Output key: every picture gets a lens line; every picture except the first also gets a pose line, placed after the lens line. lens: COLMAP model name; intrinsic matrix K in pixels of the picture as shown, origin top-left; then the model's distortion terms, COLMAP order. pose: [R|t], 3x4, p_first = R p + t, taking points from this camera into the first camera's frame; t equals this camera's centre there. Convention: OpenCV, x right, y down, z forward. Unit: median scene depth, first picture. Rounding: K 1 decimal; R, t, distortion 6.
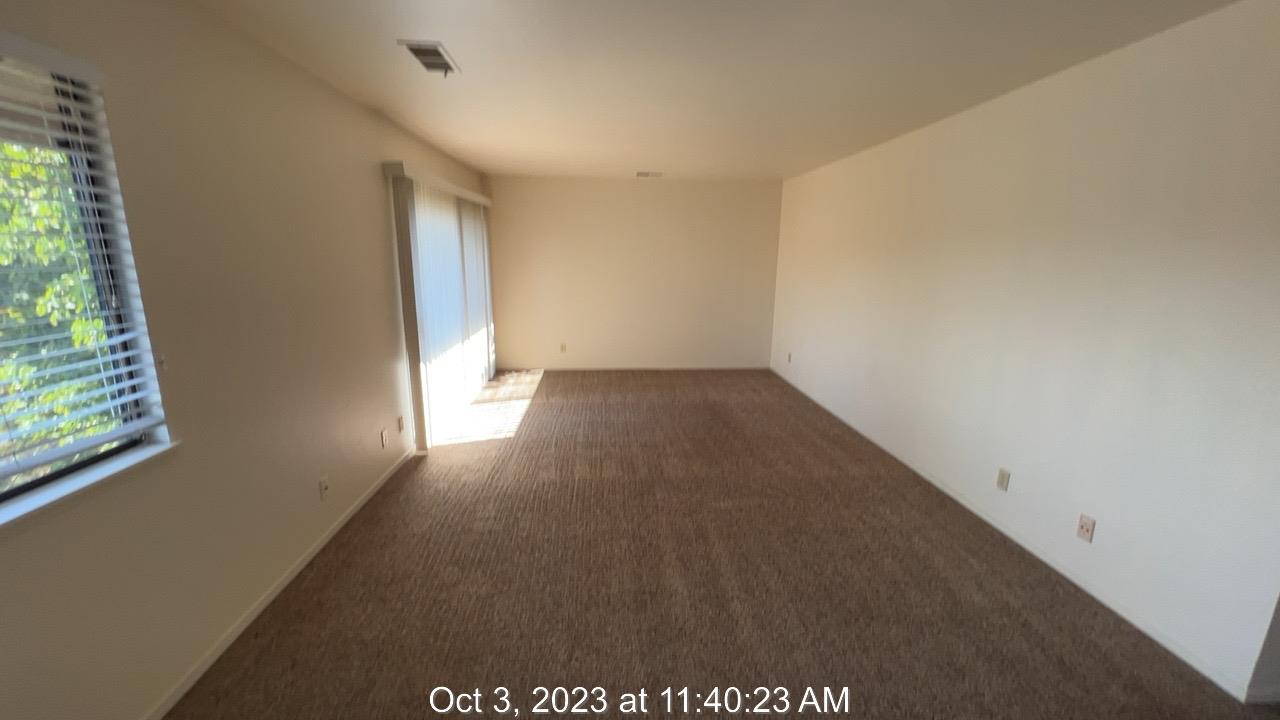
lens RADIAL K [[500.7, 0, 639.2], [0, 500.7, 360.3], [0, 0, 1]] dist [-0.000472, -0.000098]
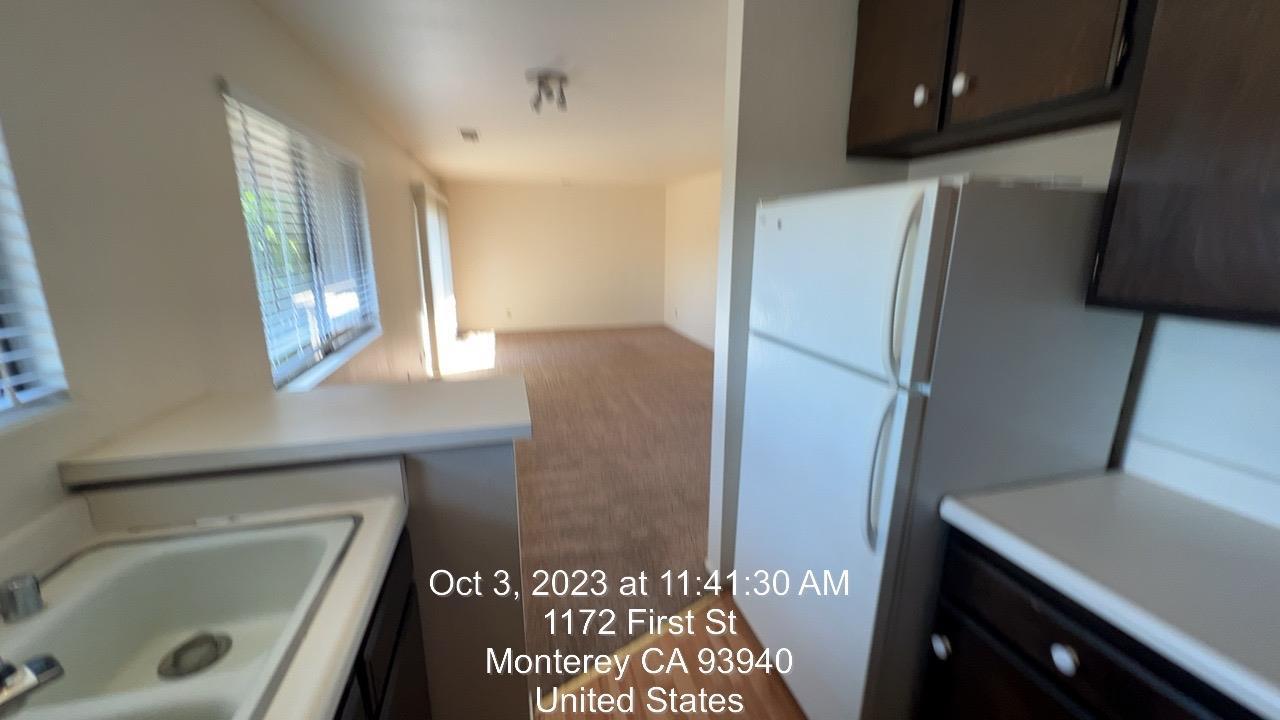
lens RADIAL K [[500.7, 0, 637.6], [0, 500.7, 360.0], [0, 0, 1]] dist [-0.000472, -0.000098]
pose [[0.981875, -0.059554, 0.179932, -0.078490], [0.054254, 0.997940, 0.034239, 0.089155], [-0.181600, -0.023856, 0.983083, -0.423524]]
